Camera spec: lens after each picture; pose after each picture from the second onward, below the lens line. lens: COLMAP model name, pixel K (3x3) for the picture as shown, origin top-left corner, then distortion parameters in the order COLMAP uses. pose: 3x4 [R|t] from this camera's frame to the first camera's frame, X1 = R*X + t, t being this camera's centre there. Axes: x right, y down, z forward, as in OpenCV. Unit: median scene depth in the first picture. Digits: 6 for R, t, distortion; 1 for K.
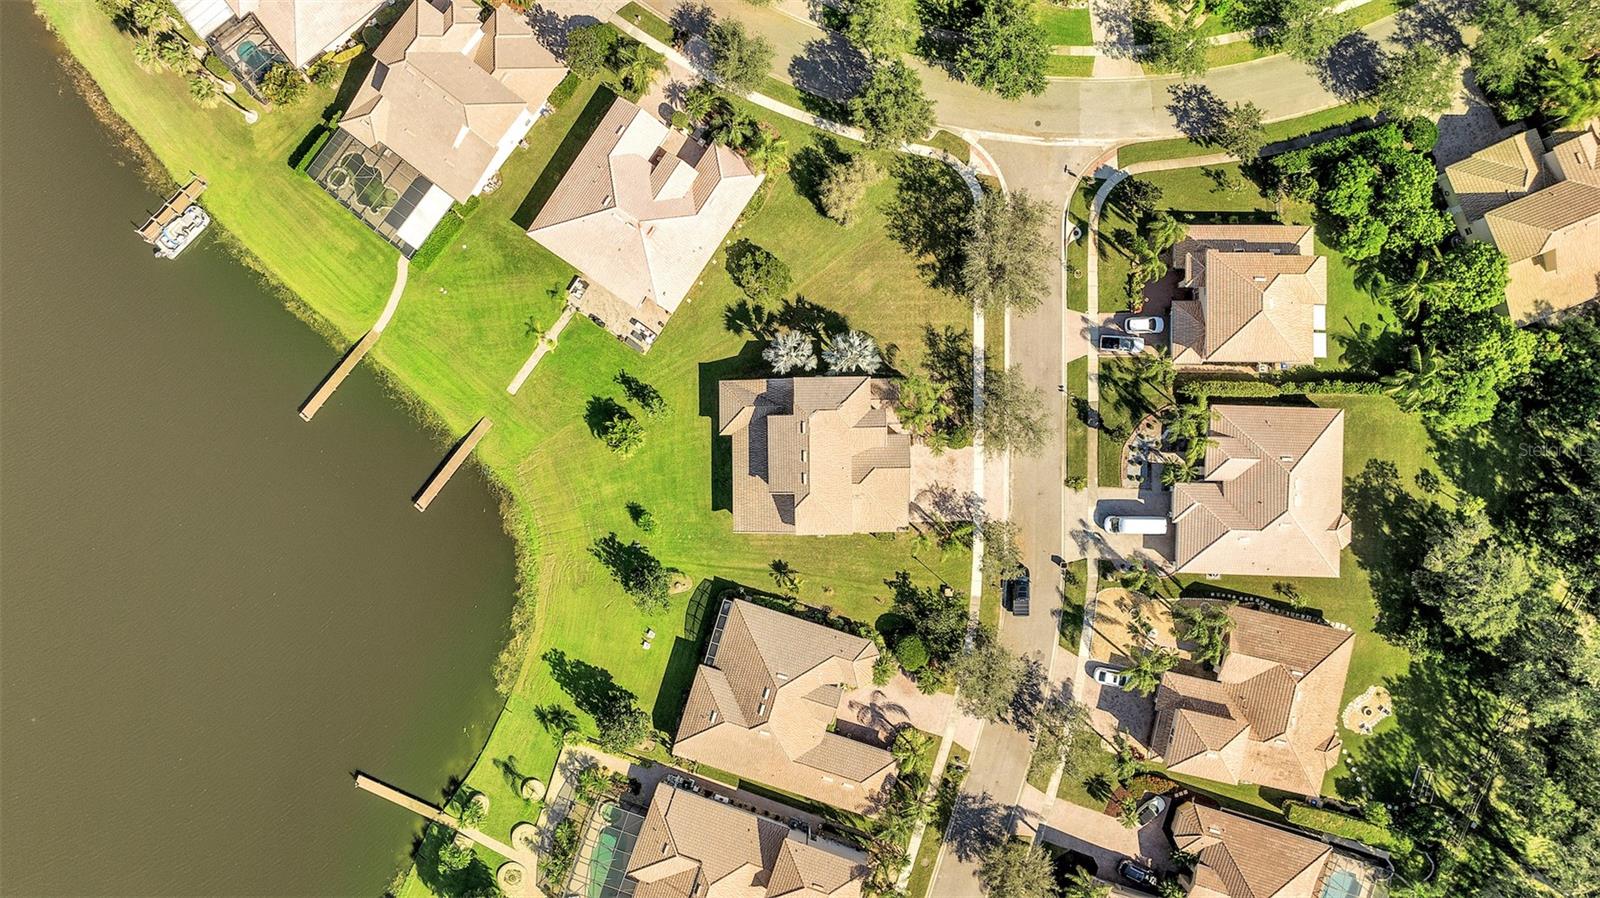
lens RADIAL K [[1132.9, 0, 800.0], [0, 1132.9, 449.0], [0, 0, 1]] dist [-0.026857, 0.025135]
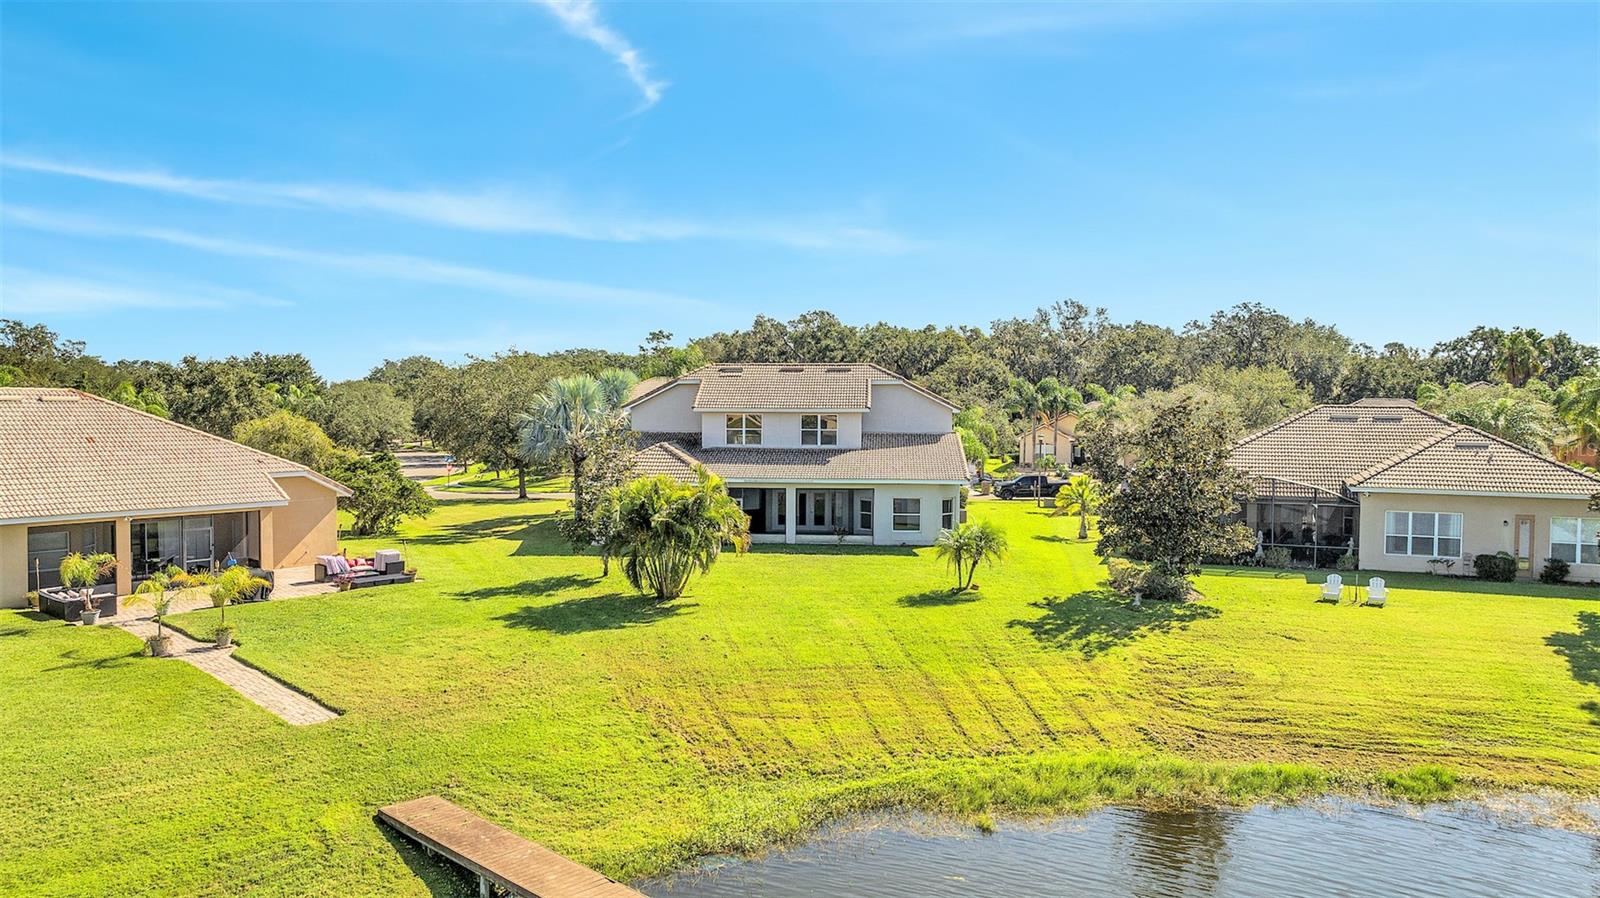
lens RADIAL K [[1115.2, 0, 800.0], [0, 1115.2, 449.0], [0, 0, 1]] dist [-0.054531, 0.051376]
pose [[0.080480, -0.038876, 0.995998, -0.434965], [0.996629, 0.019088, -0.079786, 0.044667], [-0.015910, 0.999062, 0.040281, 0.951343]]
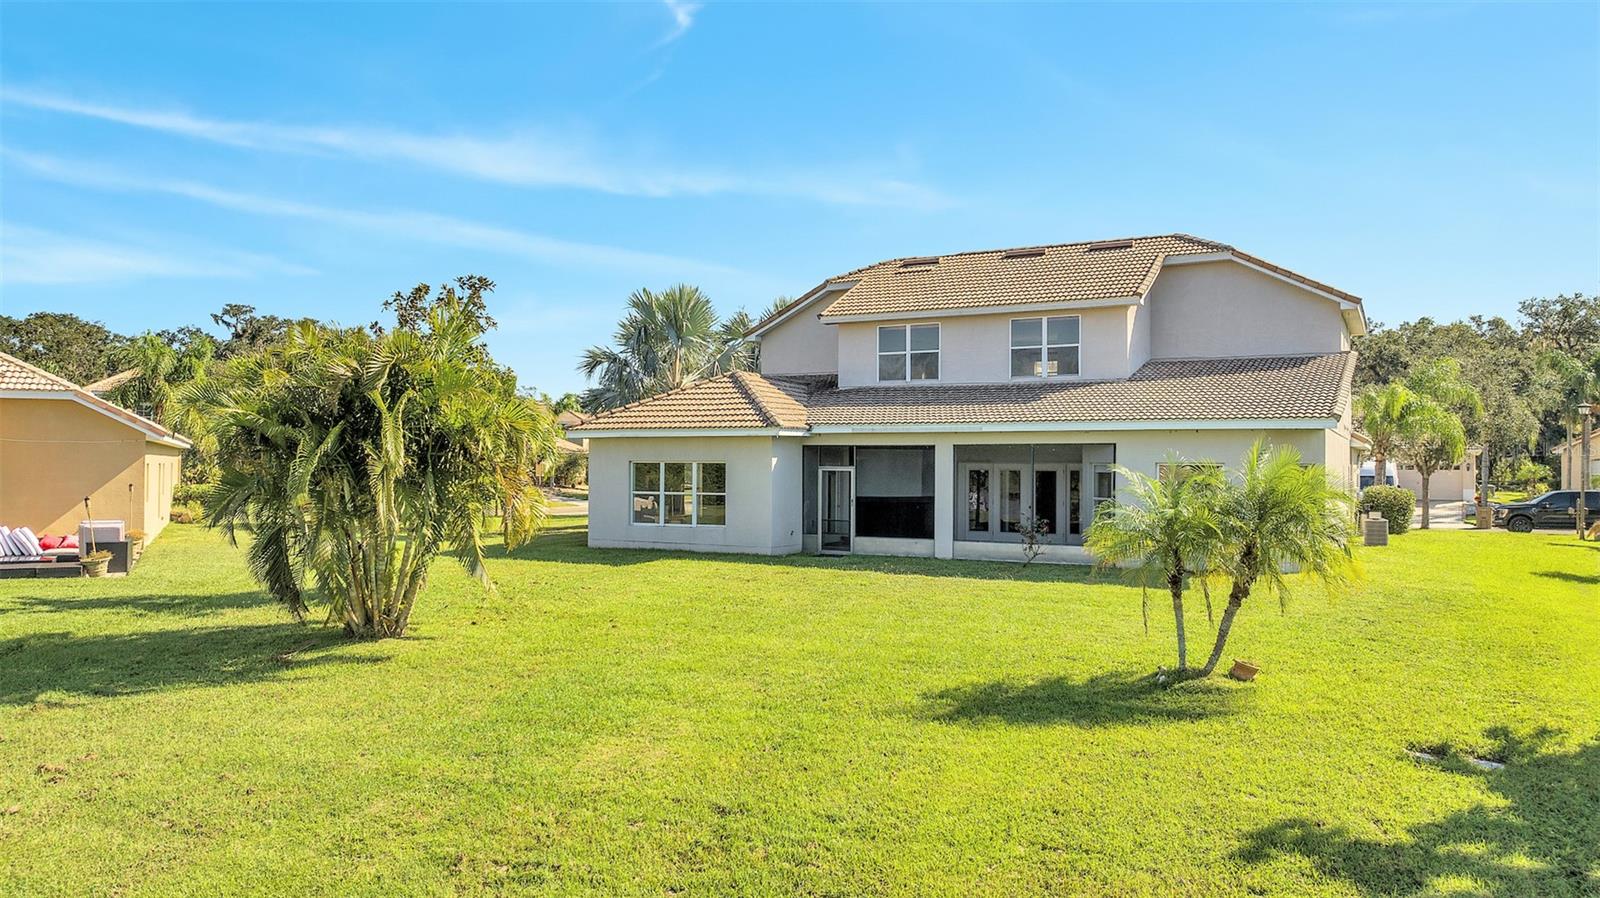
lens RADIAL K [[1115.2, 0, 800.0], [0, 1115.2, 449.0], [0, 0, 1]] dist [-0.054531, 0.051376]
pose [[0.490399, 0.016883, 0.871335, -0.229997], [0.871381, 0.006877, -0.490558, 0.081957], [-0.014274, 0.999834, -0.011339, 0.983321]]
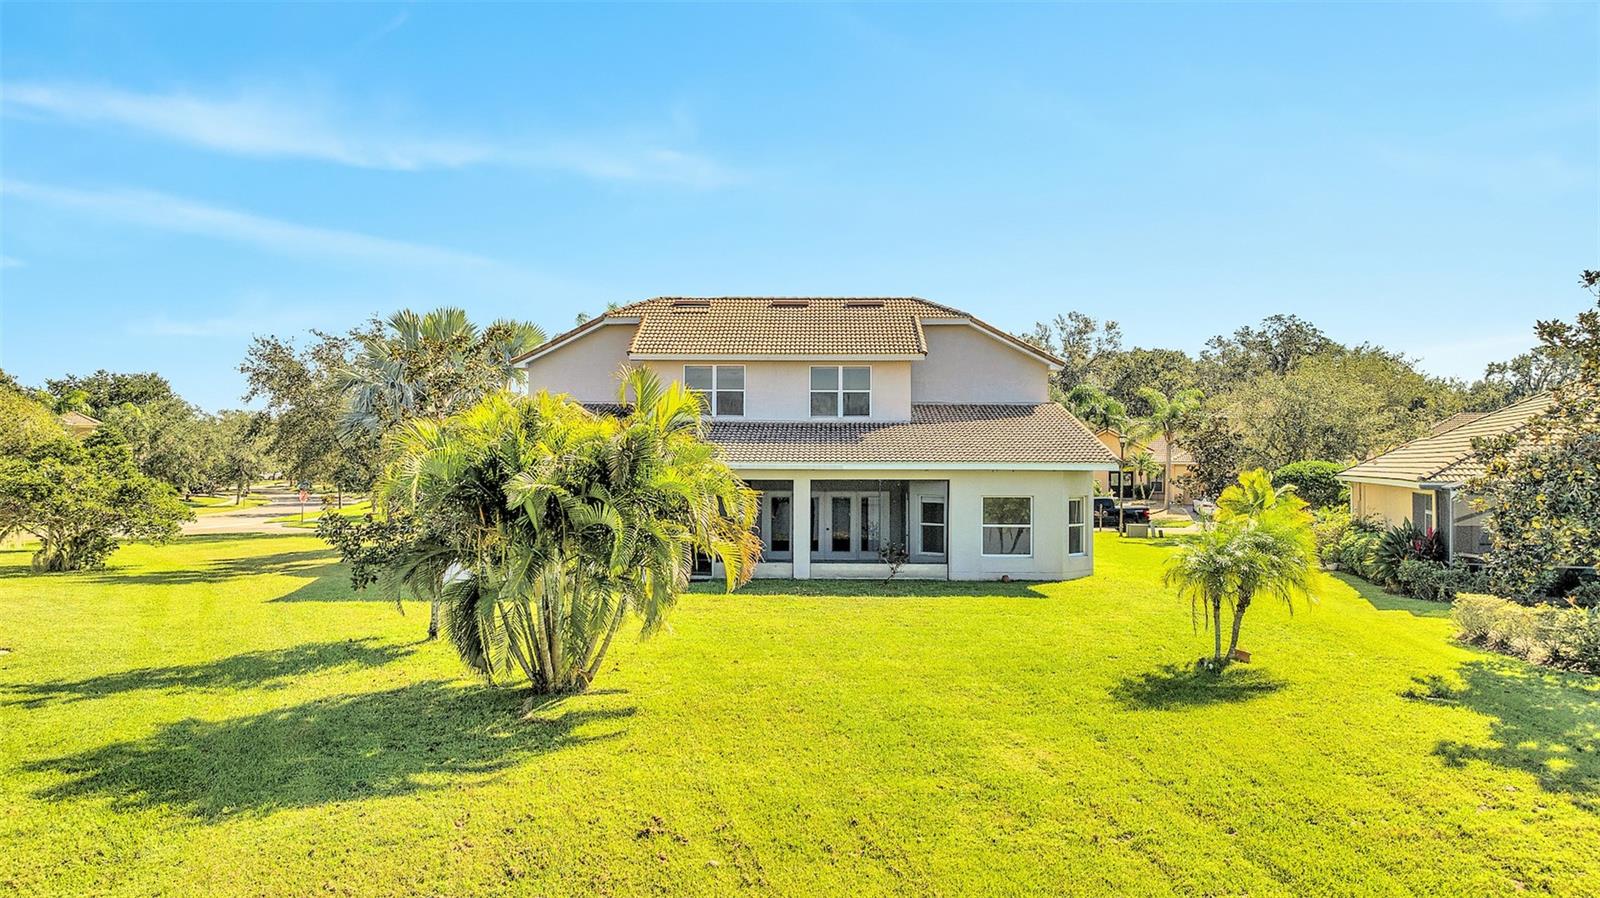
lens RADIAL K [[1115.2, 0, 800.0], [0, 1115.2, 449.0], [0, 0, 1]] dist [-0.054531, 0.051376]
pose [[0.028922, 0.016818, 0.999440, -0.270047], [0.999473, 0.014243, -0.029163, 0.017072], [-0.014726, 0.999757, -0.016398, 0.977722]]
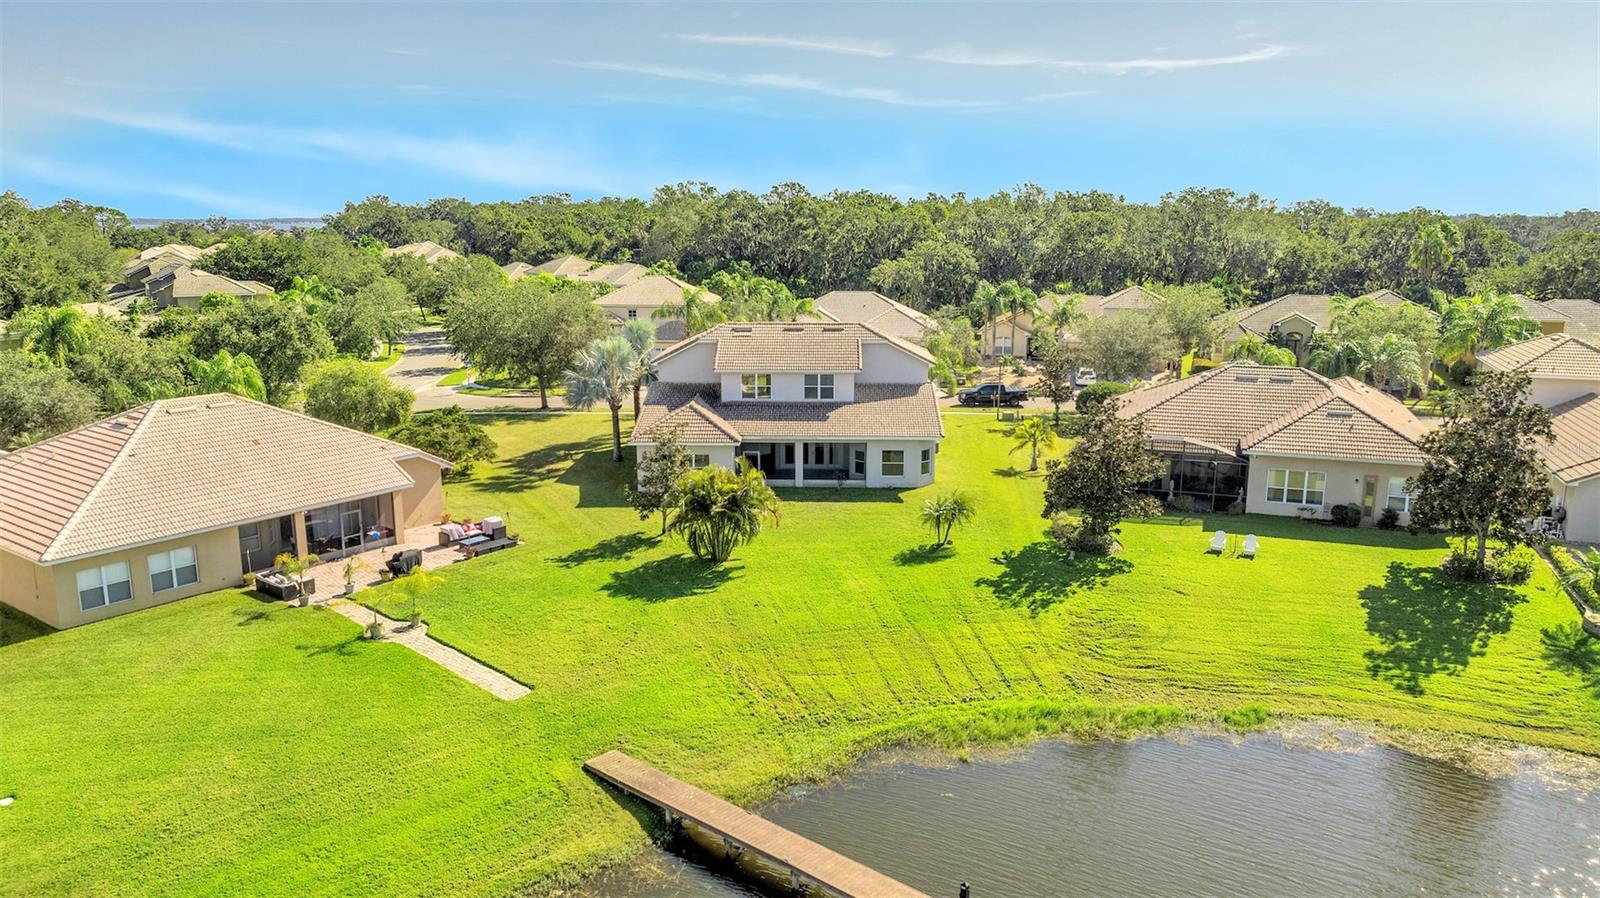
lens RADIAL K [[1115.2, 0, 800.0], [0, 1115.2, 449.0], [0, 0, 1]] dist [-0.054531, 0.051376]
pose [[0.040405, -0.201223, 0.978712, -0.515649], [0.999104, 0.020447, -0.037044, 0.029121], [-0.012557, 0.979332, 0.201869, 0.887898]]
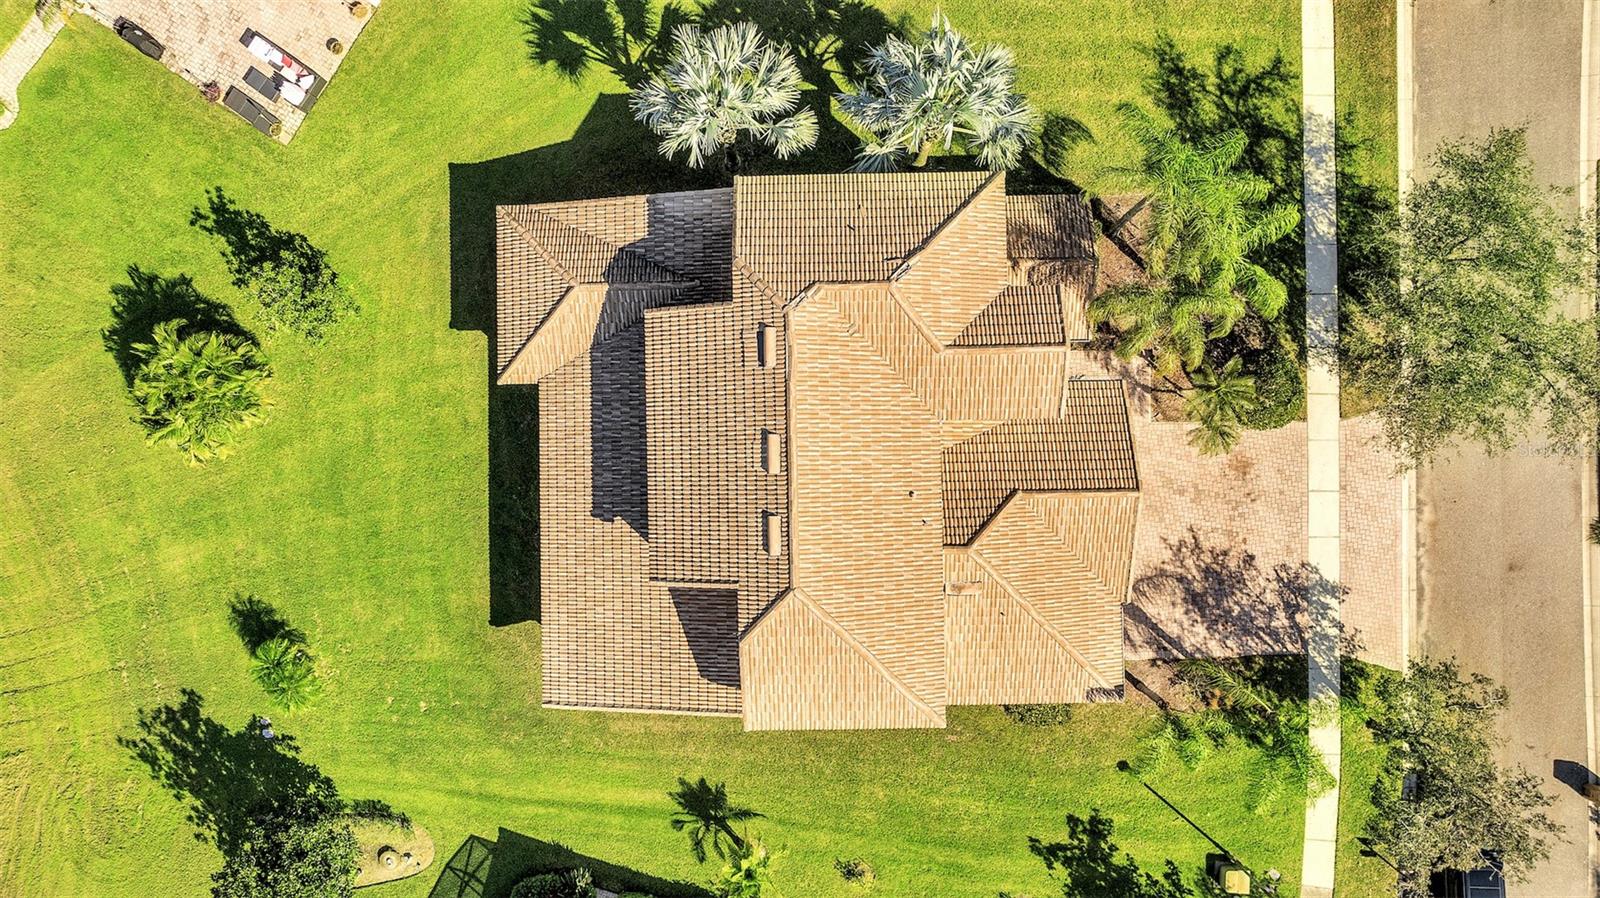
lens RADIAL K [[1115.2, 0, 800.0], [0, 1115.2, 449.0], [0, 0, 1]] dist [-0.054531, 0.051376]
pose [[0.999971, -0.004141, -0.006370, 0.011627], [0.004117, 0.999985, -0.003683, 0.006300], [0.006385, 0.003657, 0.999973, 0.687244]]
